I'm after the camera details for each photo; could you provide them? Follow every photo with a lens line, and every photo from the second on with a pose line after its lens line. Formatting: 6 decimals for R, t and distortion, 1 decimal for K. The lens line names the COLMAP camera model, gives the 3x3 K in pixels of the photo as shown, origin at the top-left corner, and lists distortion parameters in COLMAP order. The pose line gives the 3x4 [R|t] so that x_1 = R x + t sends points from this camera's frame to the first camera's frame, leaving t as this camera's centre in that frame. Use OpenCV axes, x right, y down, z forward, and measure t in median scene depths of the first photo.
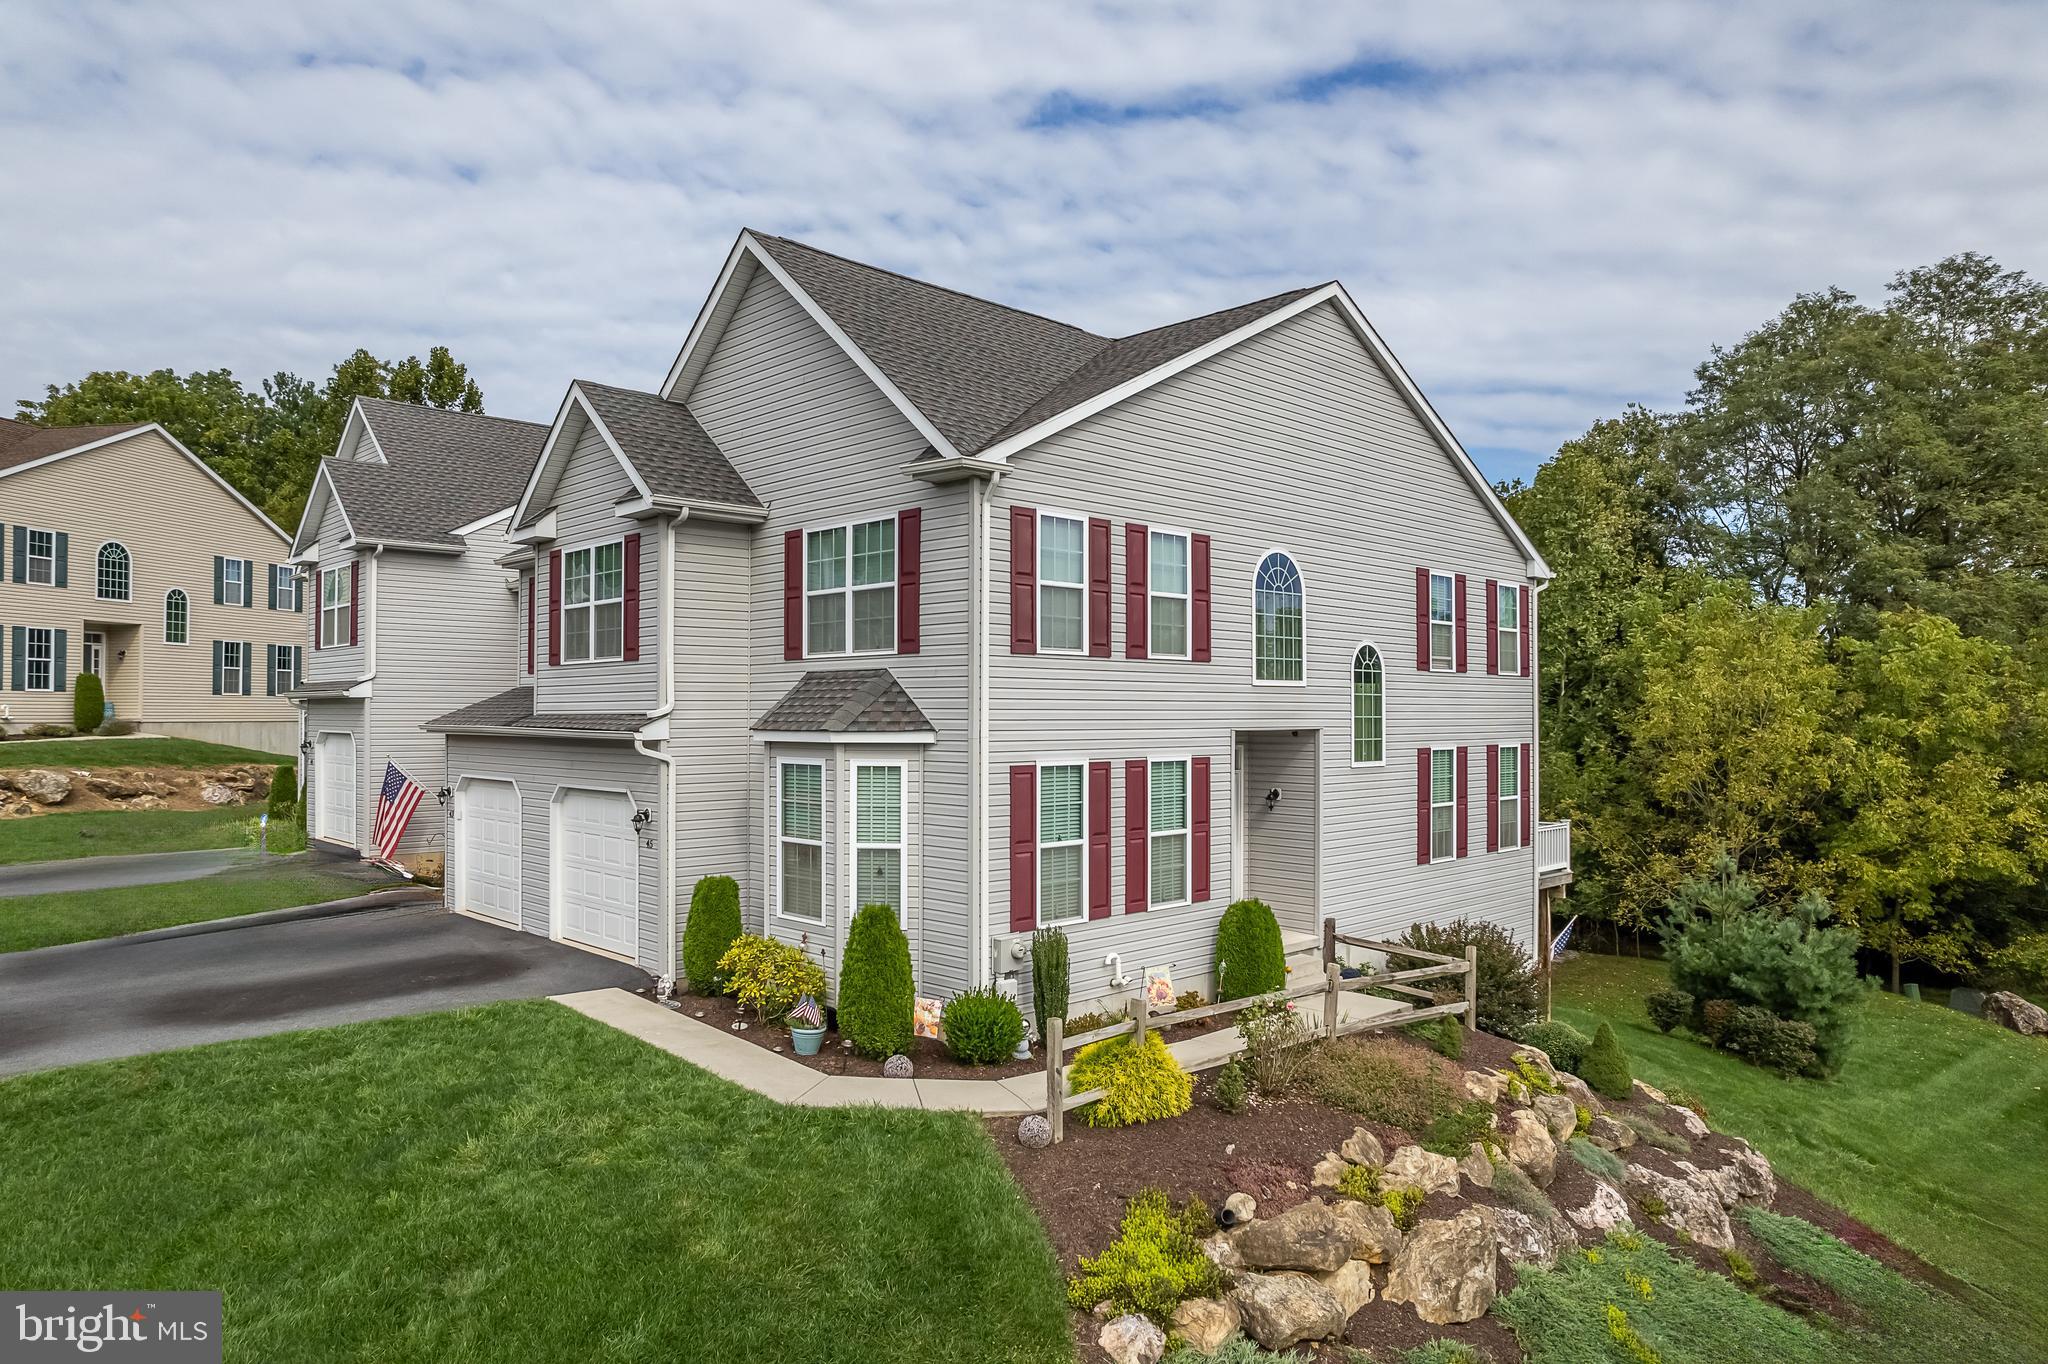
lens RADIAL K [[1328.0, 0, 1028.9], [0, 1328.0, 690.8], [0, 0, 1]] dist [-0.060443, 0.046523]
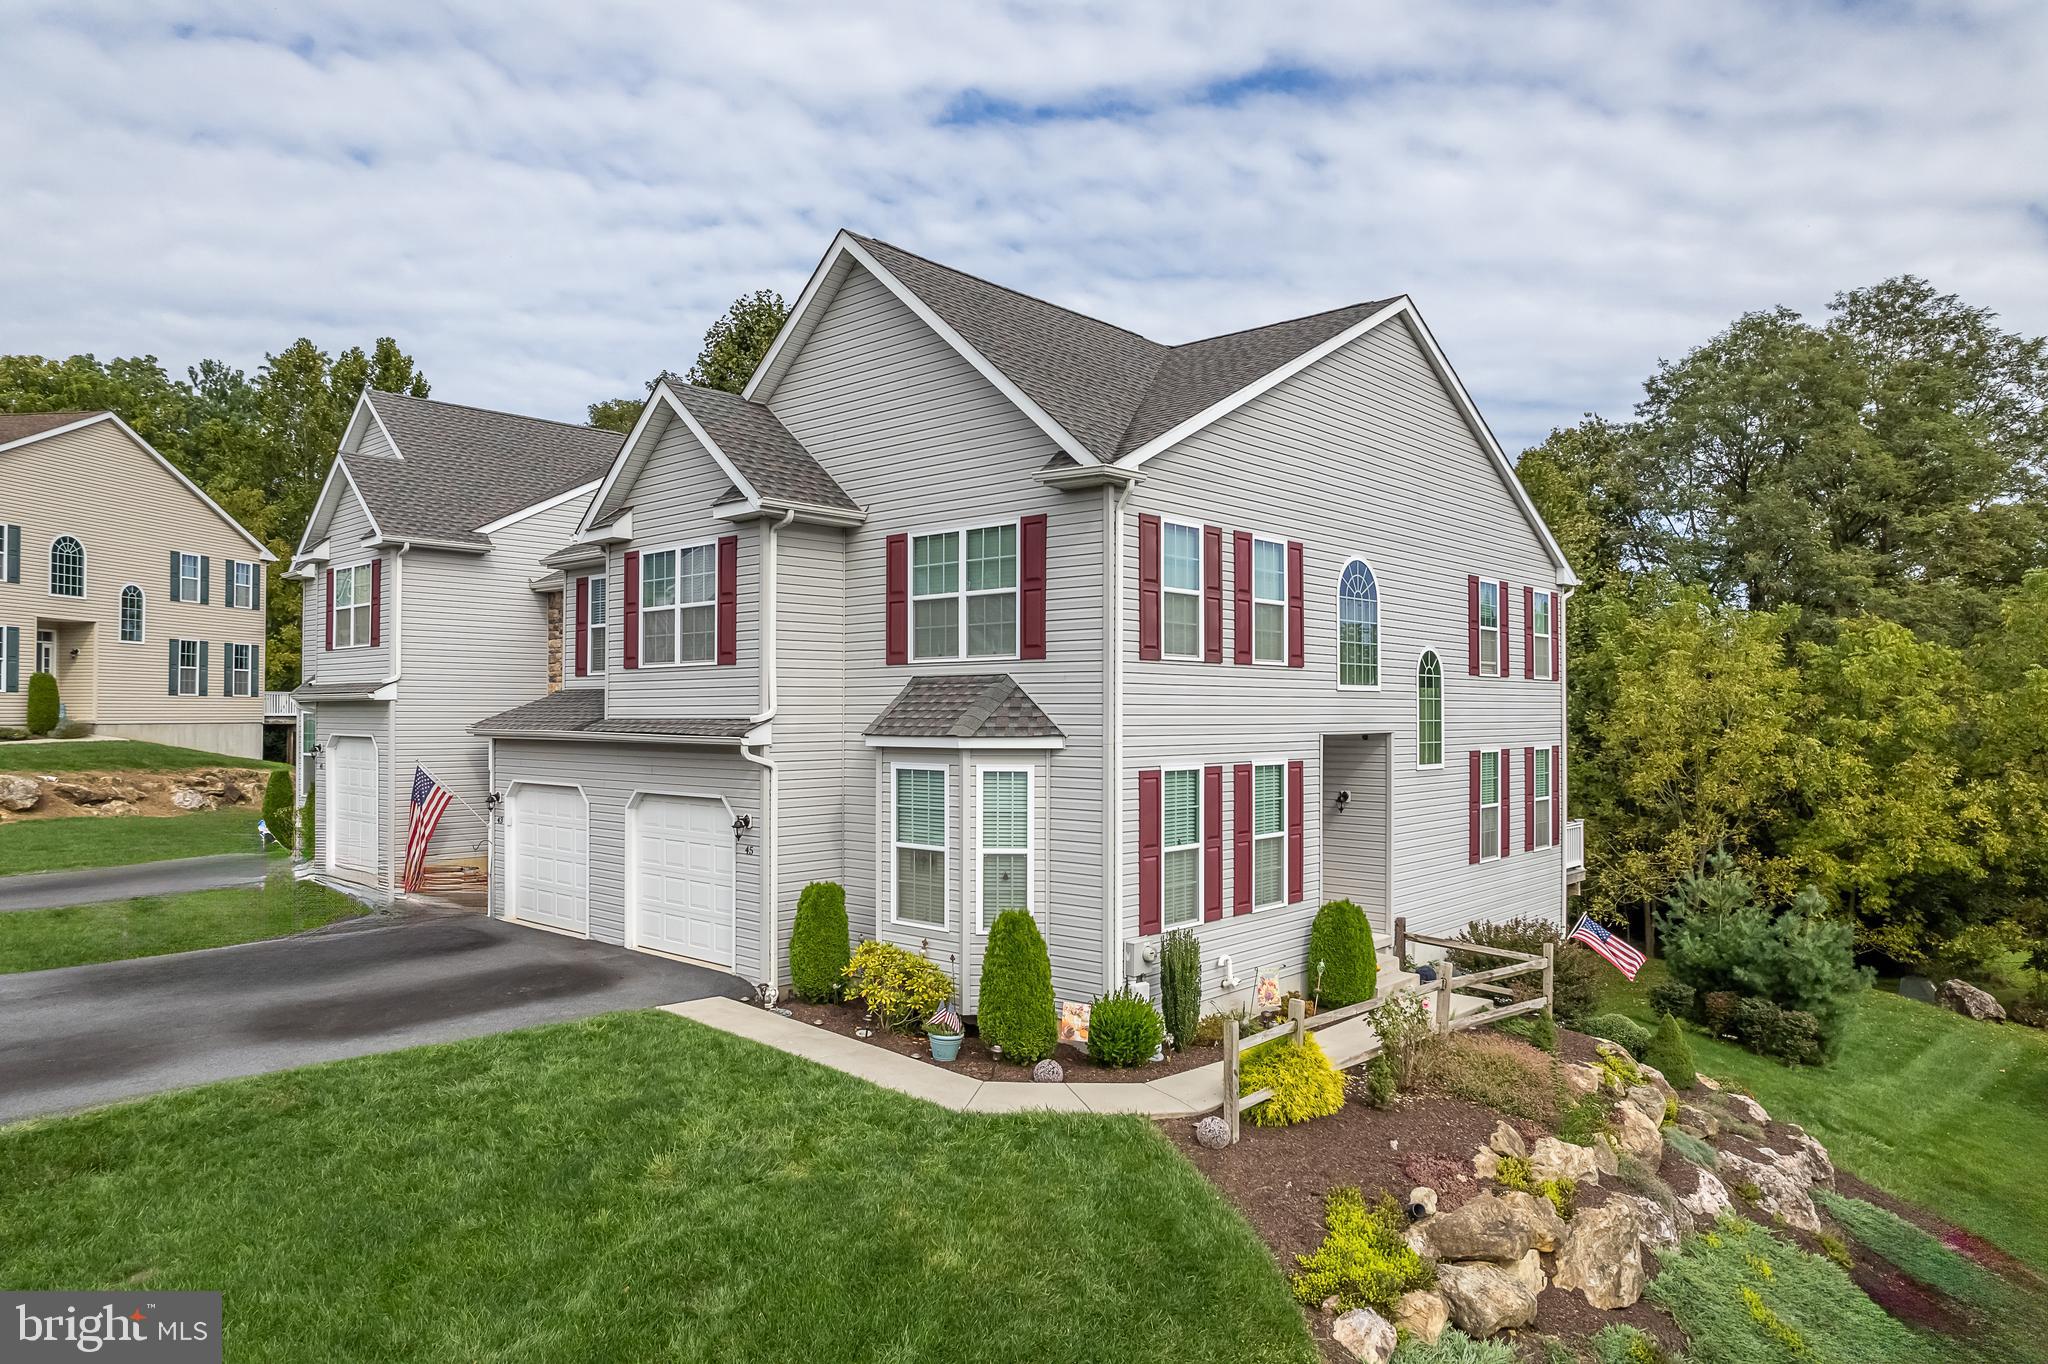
lens RADIAL K [[1328.0, 0, 1027.9], [0, 1328.0, 692.5], [0, 0, 1]] dist [-0.060443, 0.046523]
pose [[0.997879, 0.001193, 0.065088, -0.134589], [-0.001319, 0.999997, 0.001901, -0.004004], [-0.065086, -0.001983, 0.997878, -0.001326]]
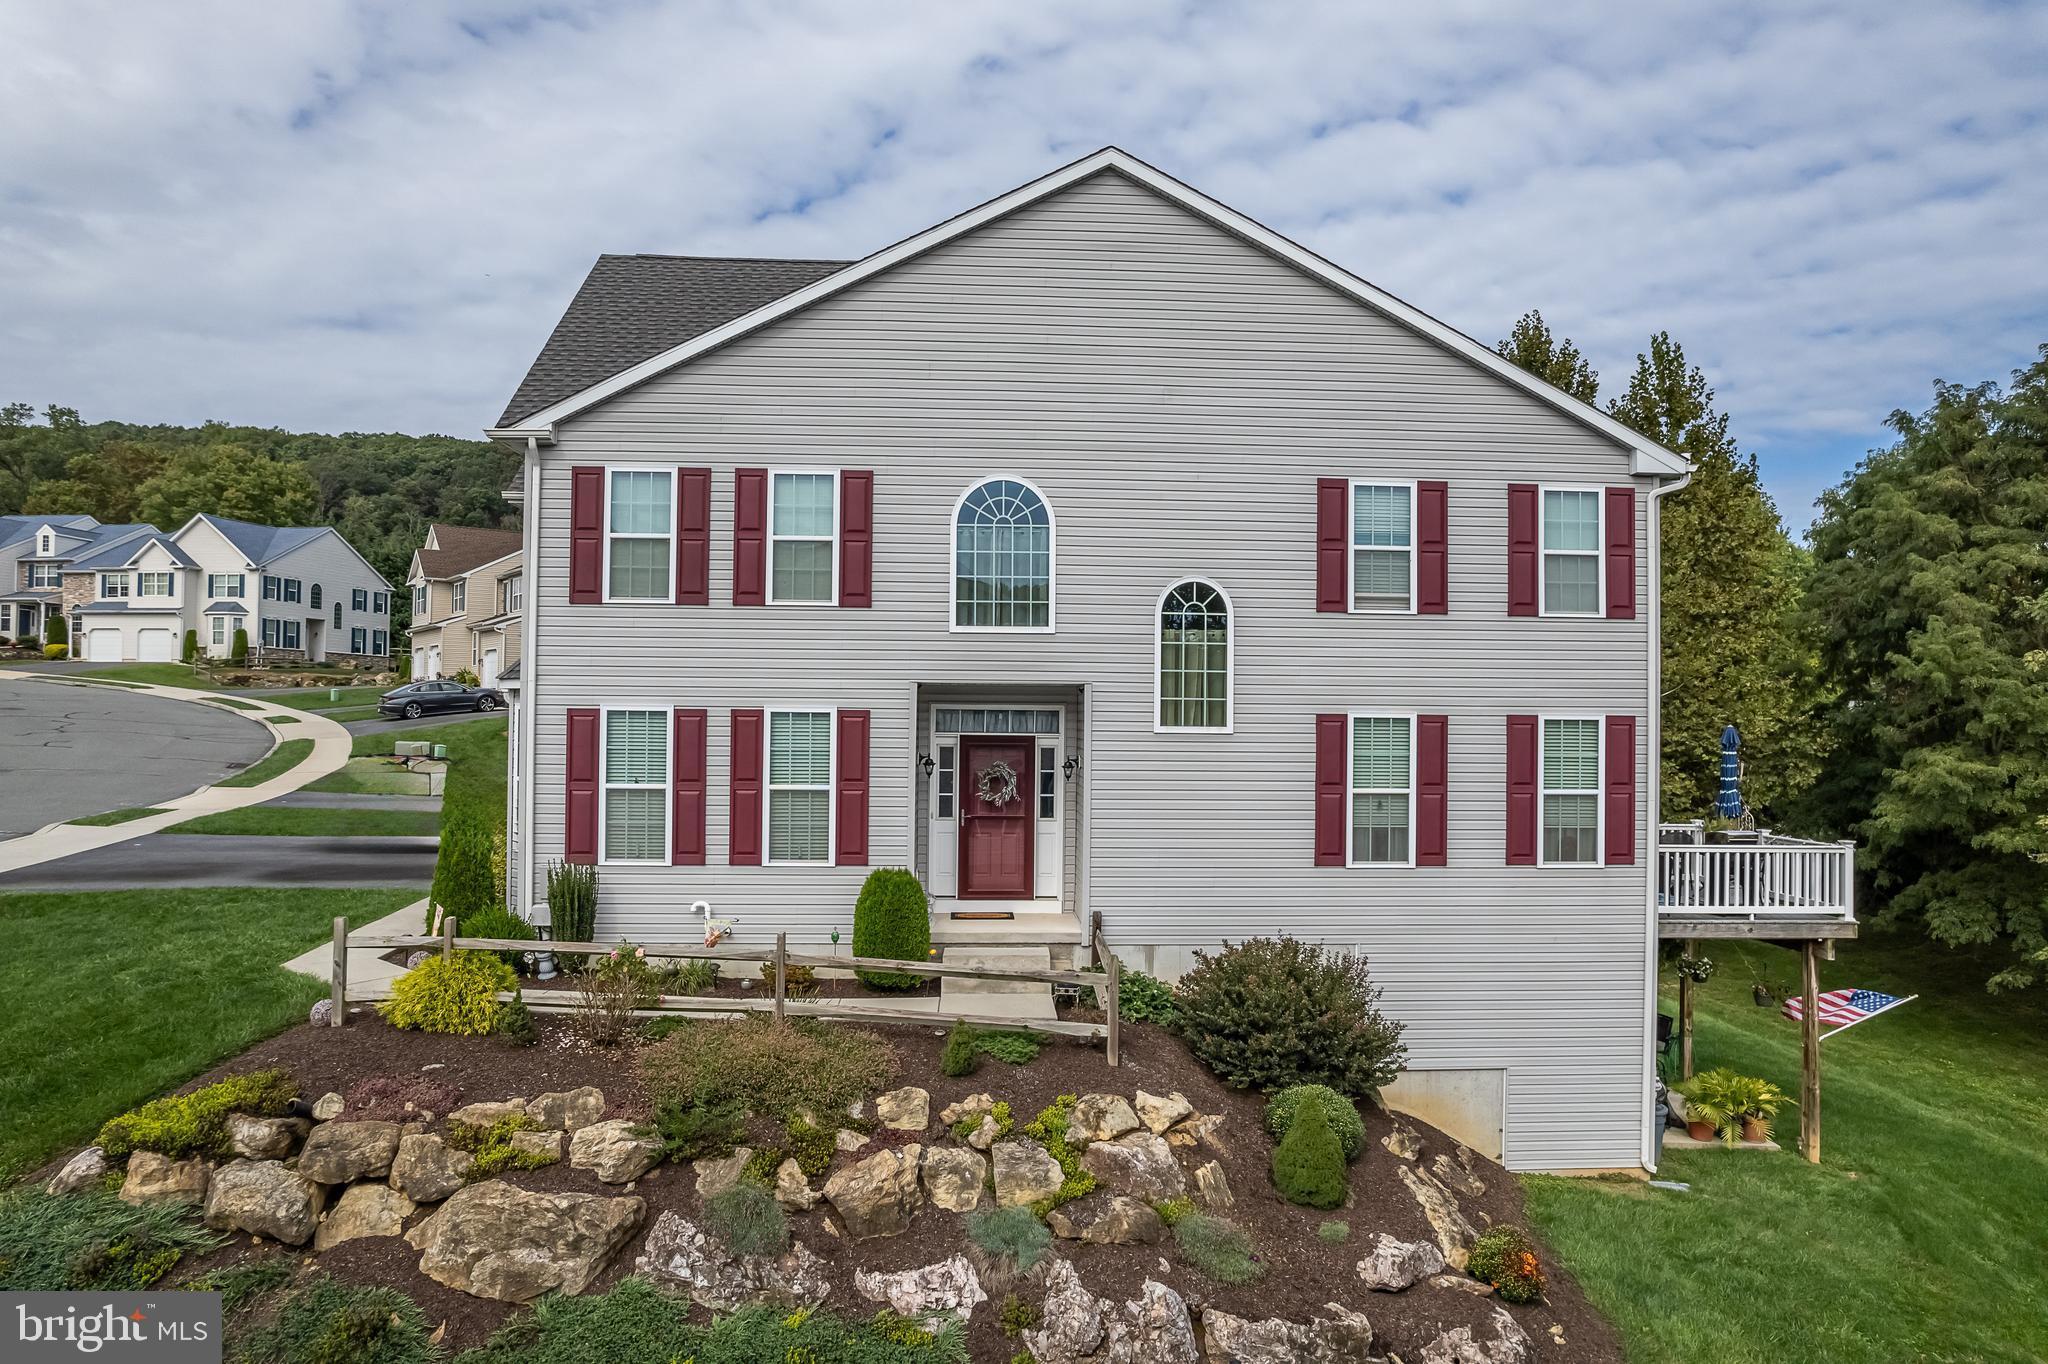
lens RADIAL K [[1328.0, 0, 1007.1], [0, 1328.0, 683.4], [0, 0, 1]] dist [-0.060443, 0.046523]
pose [[0.741059, -0.009783, -0.671369, 0.792067], [0.001116, 0.999910, -0.013339, 0.041985], [0.671439, 0.009136, 0.741004, 0.364536]]
